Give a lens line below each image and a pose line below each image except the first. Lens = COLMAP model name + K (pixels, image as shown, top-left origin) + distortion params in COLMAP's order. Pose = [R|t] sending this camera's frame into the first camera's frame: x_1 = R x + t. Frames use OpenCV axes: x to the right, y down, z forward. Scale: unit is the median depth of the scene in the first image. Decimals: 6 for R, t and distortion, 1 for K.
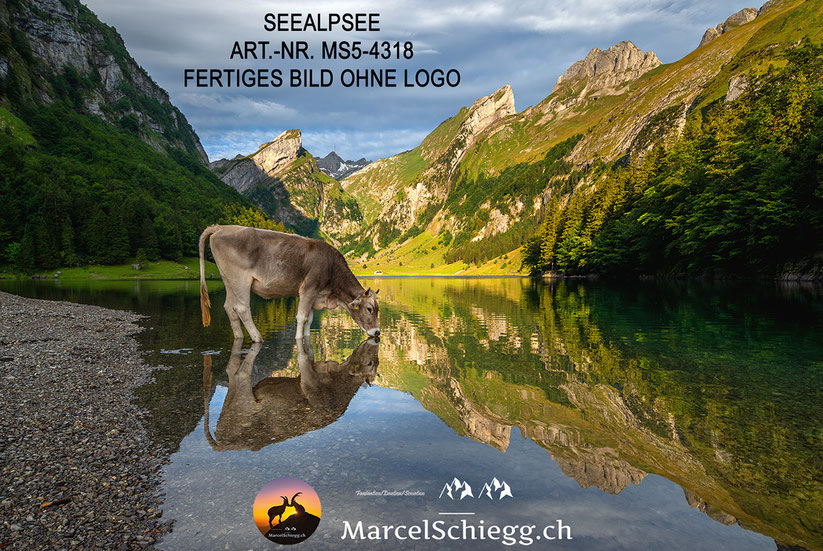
lens RADIAL K [[461.6, 0, 397.9], [0, 461.6, 312.2], [0, 0, 1]] dist [0.001694, -0.001036]
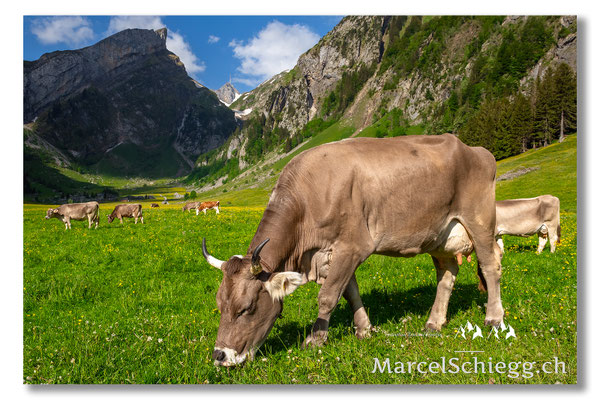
lens RADIAL K [[449.5, 0, 266.8], [0, 449.5, 211.6], [0, 0, 1]] dist [-0.003302, 0.000500]
pose [[0.996925, -0.004233, -0.078242, 0.019880], [-0.002798, 0.995980, -0.089532, -0.041666], [0.078307, 0.089476, 0.992906, 0.498153]]
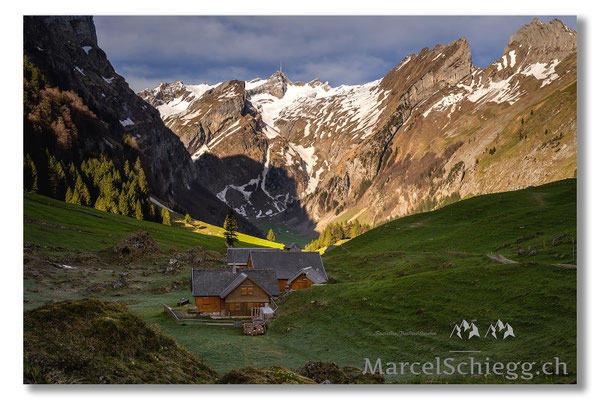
lens RADIAL K [[748.8, 0, 298.7], [0, 748.8, 200.2], [0, 0, 1]] dist [-0.007701, 0.000137]
pose [[0.994204, 0.001392, -0.107500, 0.102893], [-0.013351, 0.993774, -0.110610, 0.018936], [0.106677, 0.111404, 0.988033, -0.770451]]
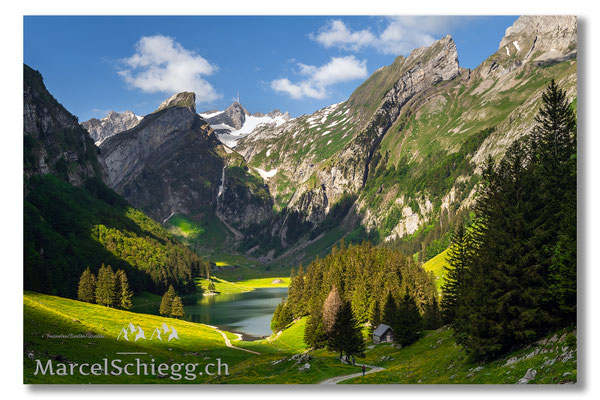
lens RADIAL K [[697.5, 0, 300.0], [0, 697.5, 200.3], [0, 0, 1]] dist [-0.016460, -0.000449]
pose [[0.998578, -0.023106, -0.048042, 0.044504], [0.014676, 0.985517, -0.168943, -0.002289], [0.051250, 0.167998, 0.984454, -0.264850]]
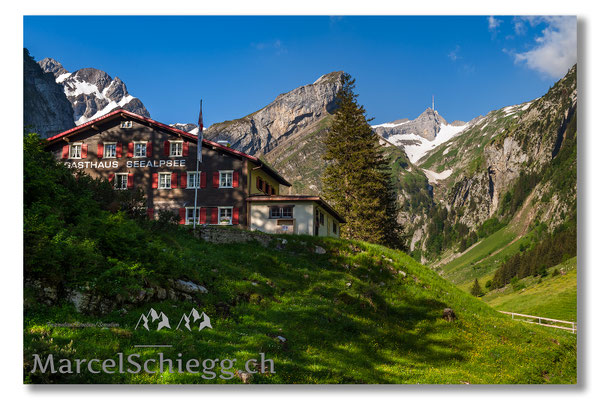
lens RADIAL K [[768.1, 0, 329.5], [0, 768.1, 201.3], [0, 0, 1]] dist [0.016655, 0.010943]
pose [[0.954710, -0.029222, -0.296099, 0.110231], [-0.036873, 0.975873, -0.215201, -0.013976], [0.295244, 0.216373, 0.930599, 0.144450]]
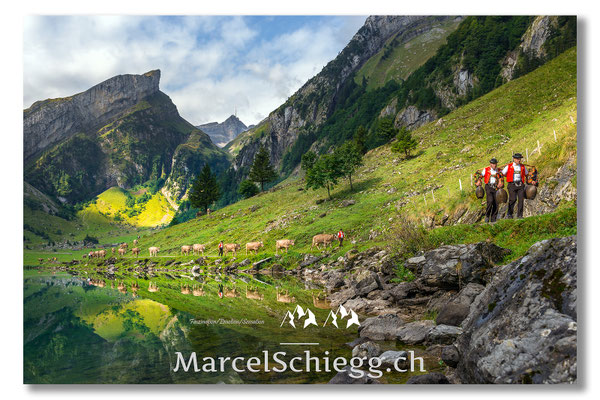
lens RADIAL K [[519.6, 0, 286.3], [0, 519.6, 210.8], [0, 0, 1]] dist [-0.008007, 0.000449]
pose [[0.997081, -0.015301, -0.074798, 0.092550], [0.001980, 0.984565, -0.175007, -0.029705], [0.076321, 0.174348, 0.981722, 0.365922]]
